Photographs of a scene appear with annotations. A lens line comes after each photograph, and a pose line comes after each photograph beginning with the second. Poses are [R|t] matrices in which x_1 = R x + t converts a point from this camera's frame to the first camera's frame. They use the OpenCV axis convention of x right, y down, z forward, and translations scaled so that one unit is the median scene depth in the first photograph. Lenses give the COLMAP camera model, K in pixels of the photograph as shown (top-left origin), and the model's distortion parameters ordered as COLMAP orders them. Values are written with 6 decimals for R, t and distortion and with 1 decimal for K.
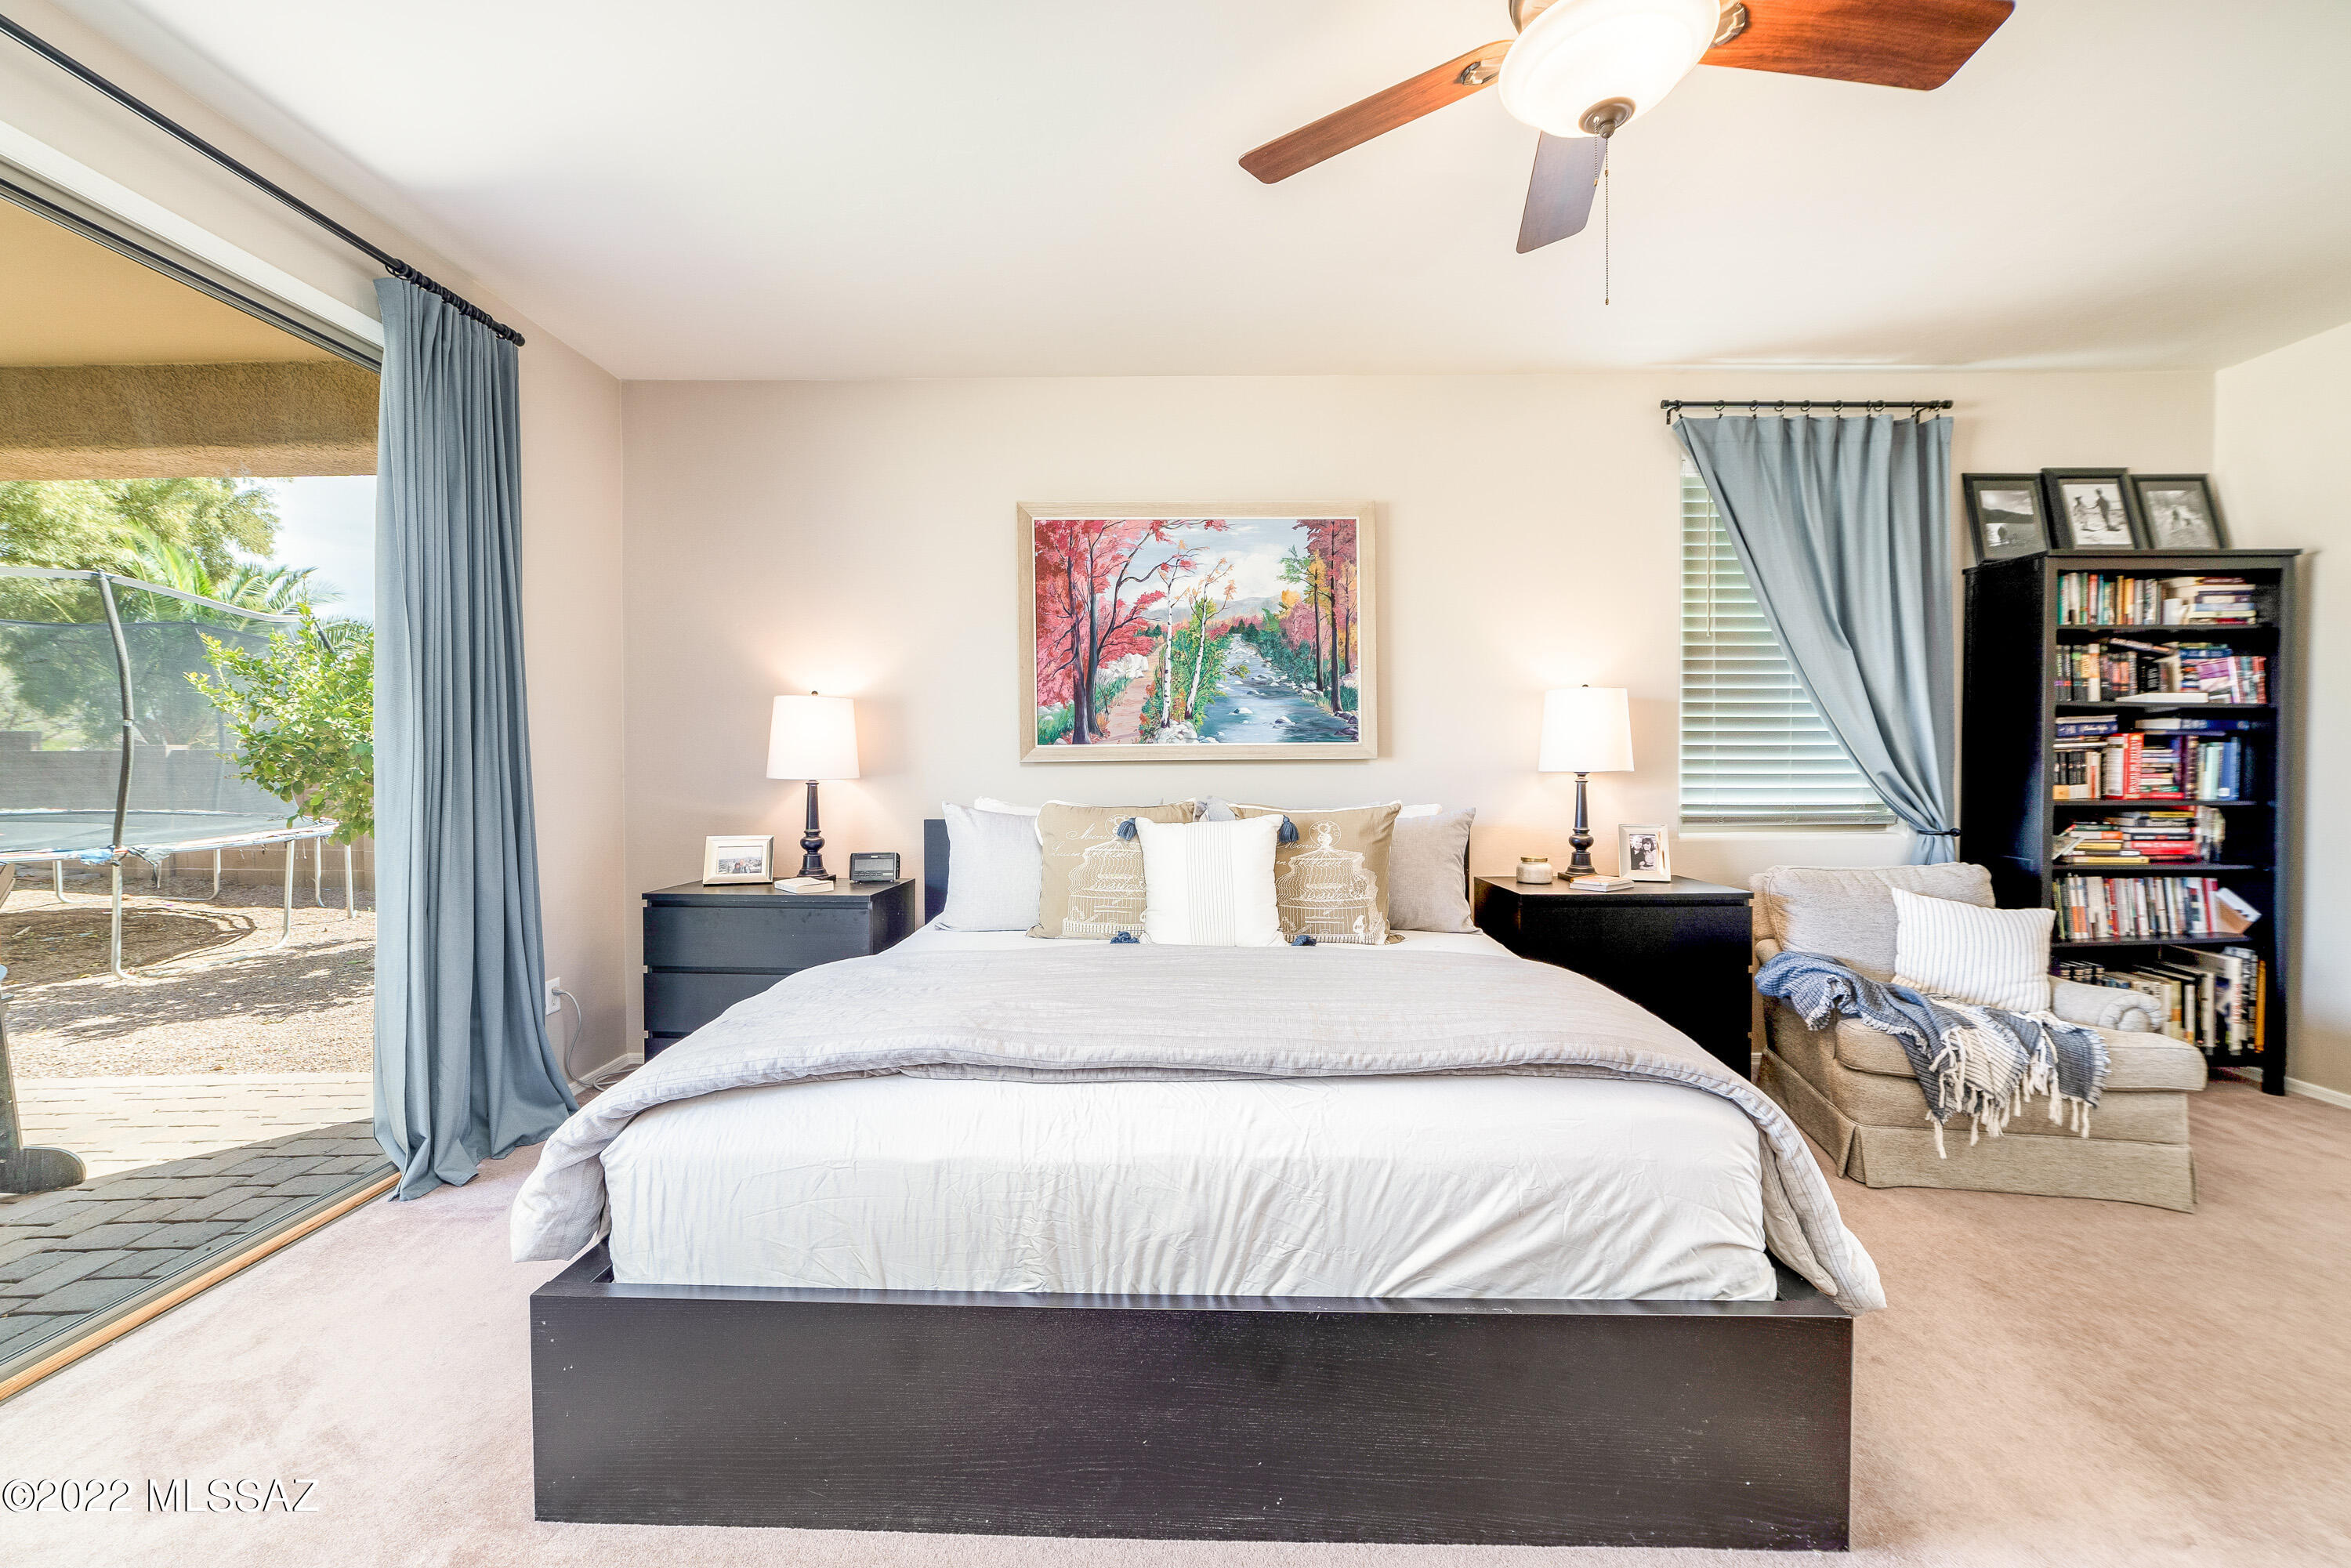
lens RADIAL K [[910.5, 0, 1134.5], [0, 910.5, 783.5], [0, 0, 1]] dist [-0.022605, 0.007492]
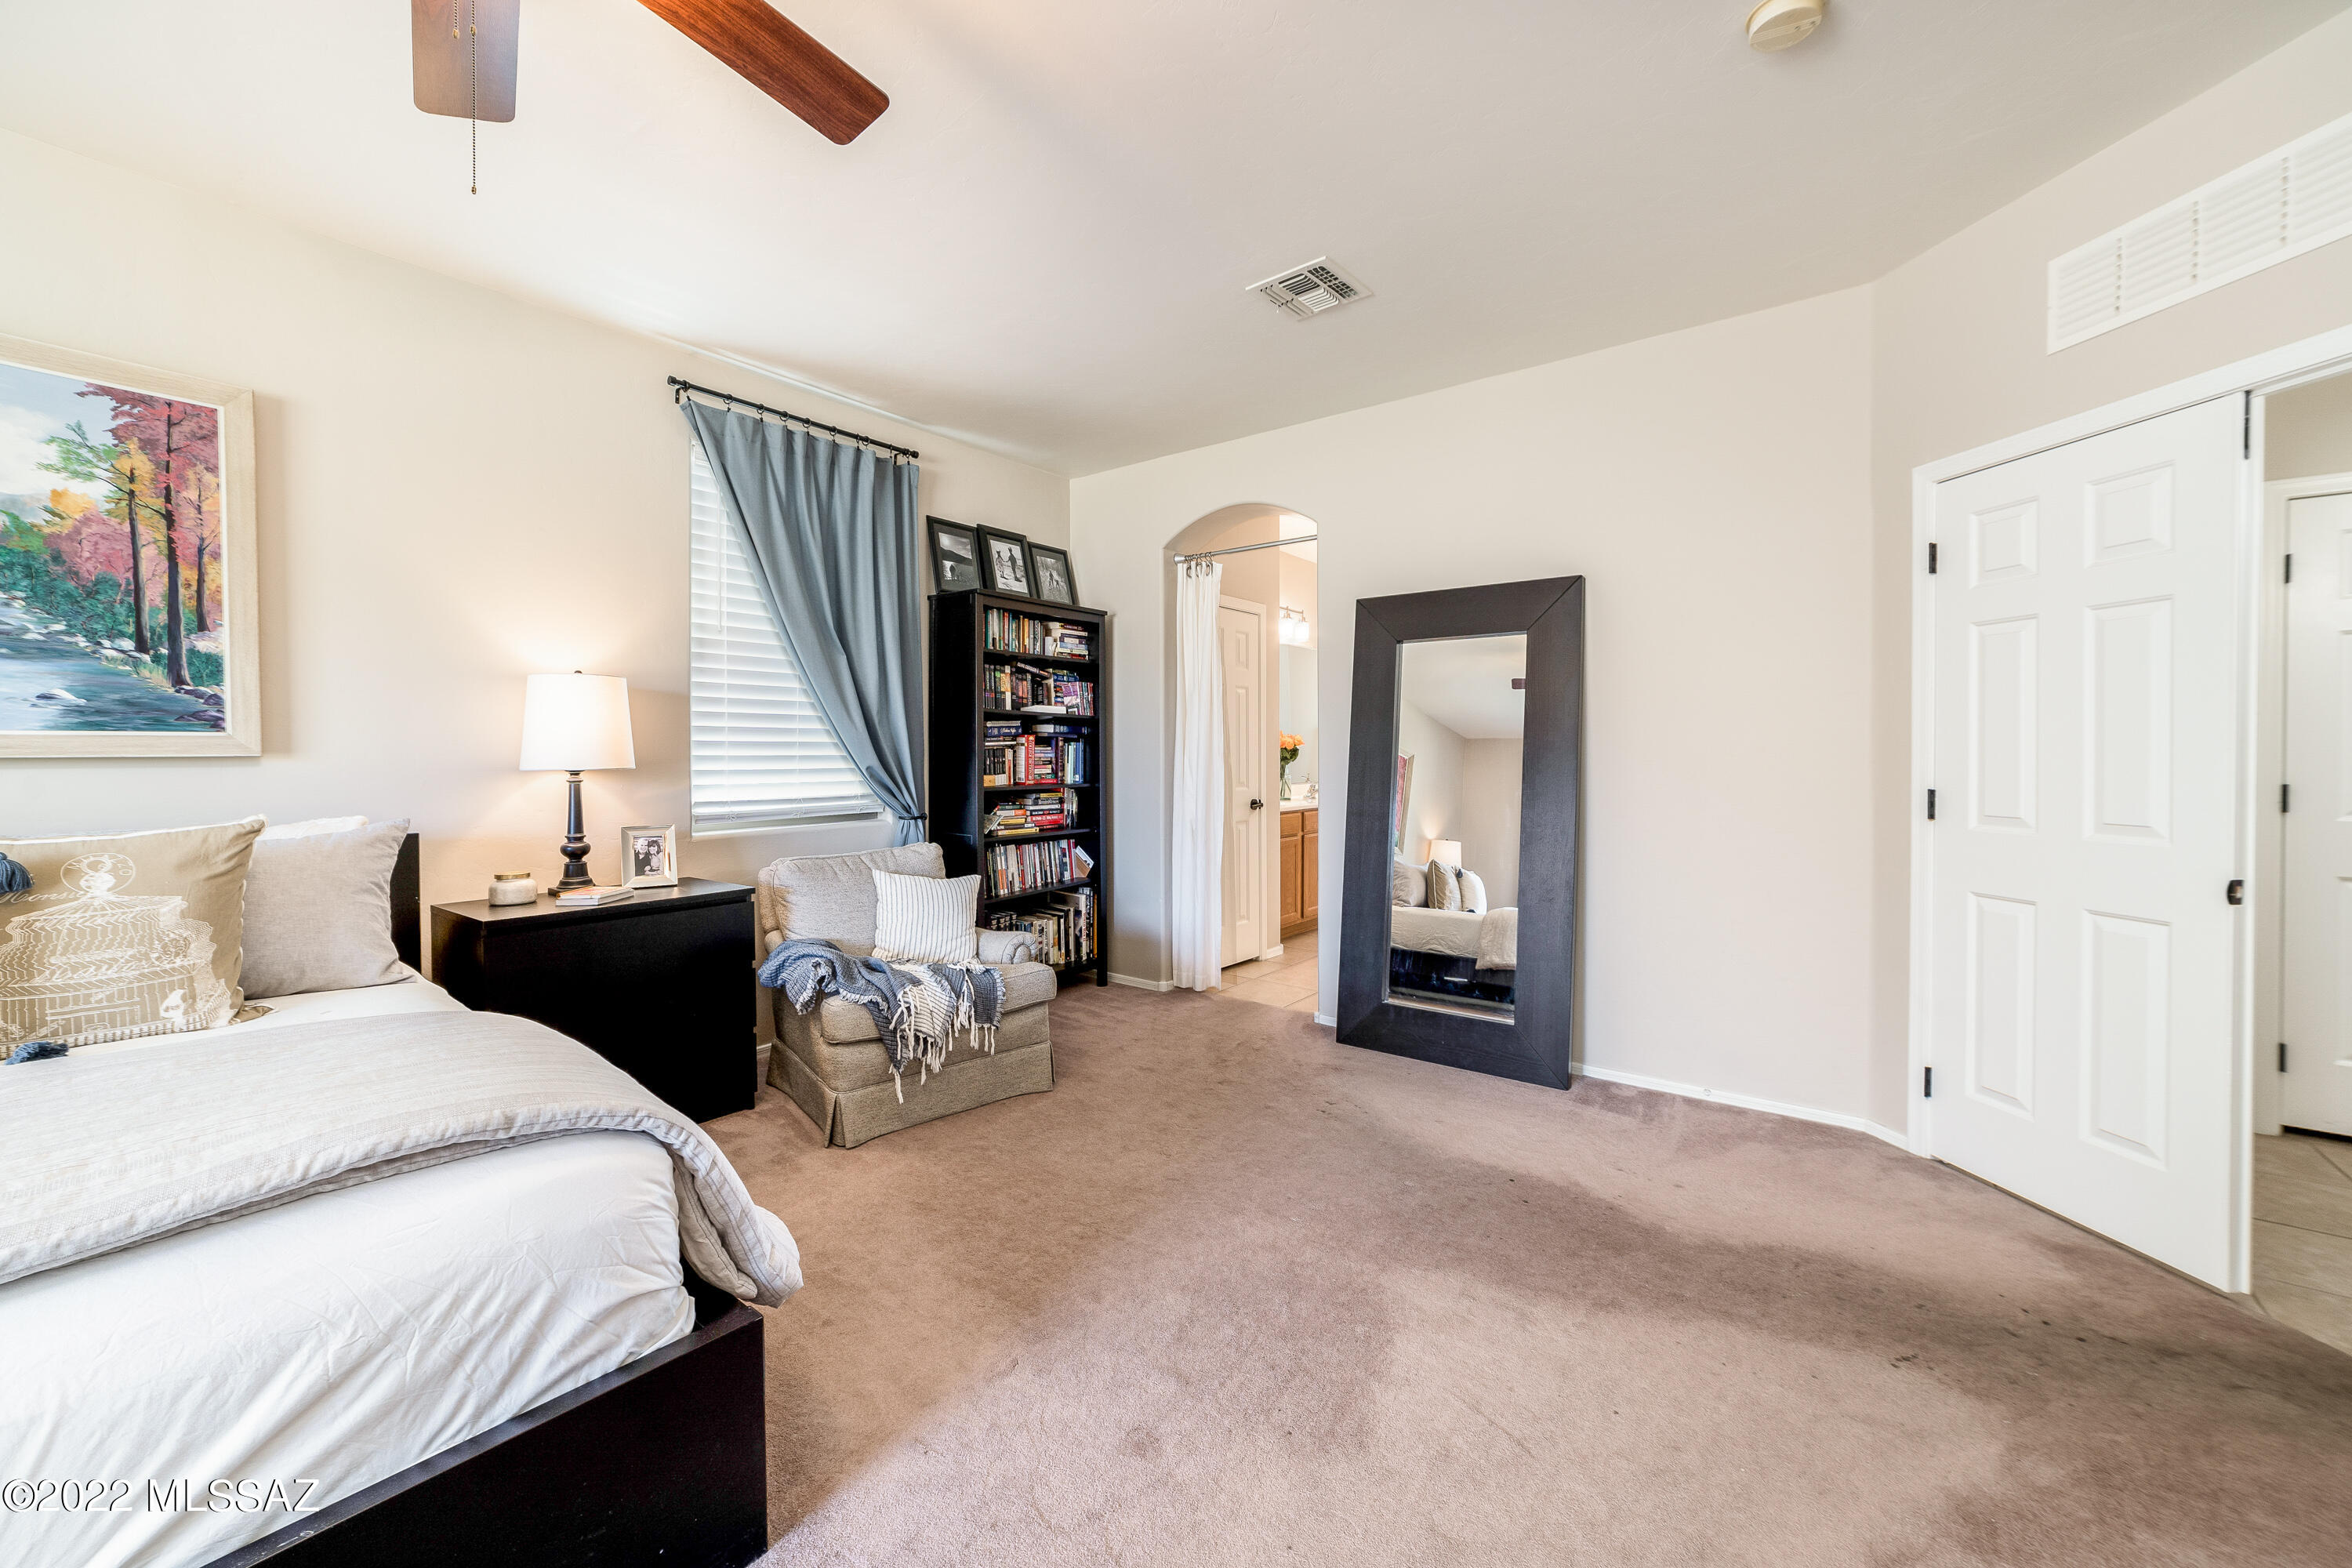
lens RADIAL K [[910.9, 0, 1180.7], [0, 910.9, 771.8], [0, 0, 1]] dist [-0.022605, 0.007492]
pose [[0.599322, -0.016438, 0.800339, 0.148677], [0.023479, 0.999720, 0.002952, -0.000047], [-0.800164, 0.017022, 0.599540, 0.010497]]
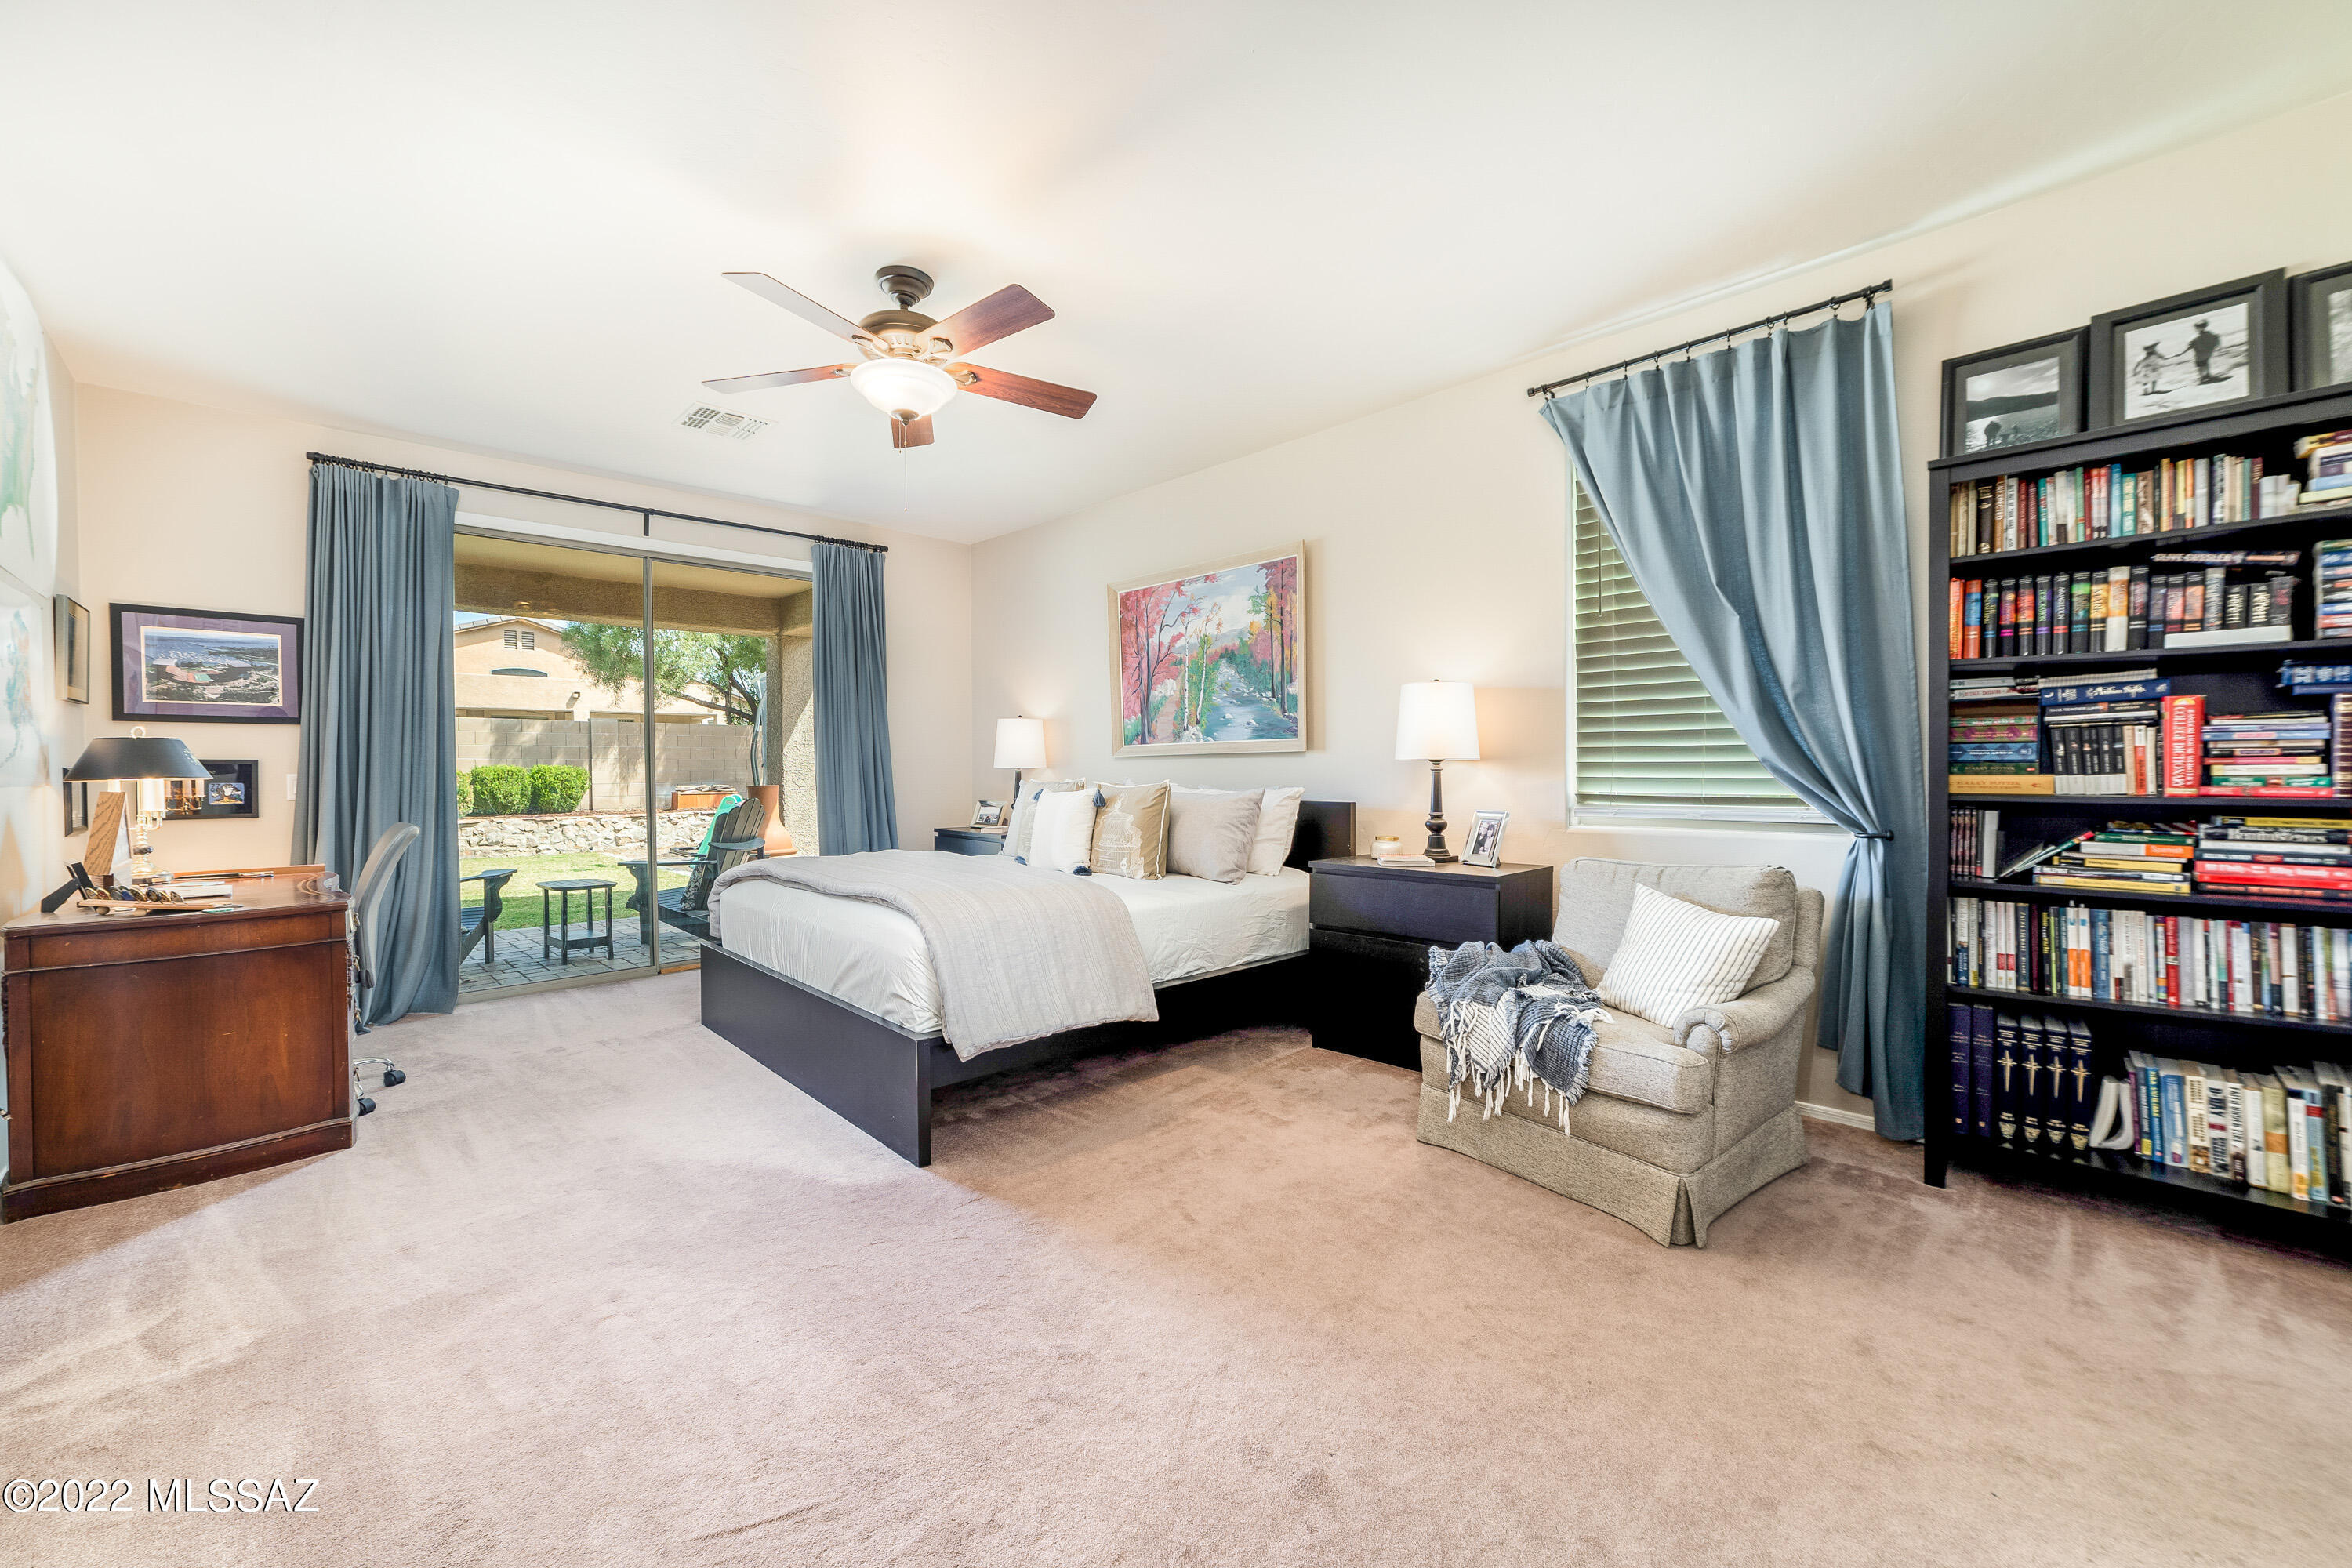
lens RADIAL K [[939.5, 0, 1175.6], [0, 939.5, 783.1], [0, 0, 1]] dist [-0.022365, 0.008861]
pose [[0.699149, 0.009696, -0.714911, 1.084430], [-0.013966, 0.999902, -0.000096, 0.018586], [0.714840, 0.010052, 0.699216, -0.001491]]
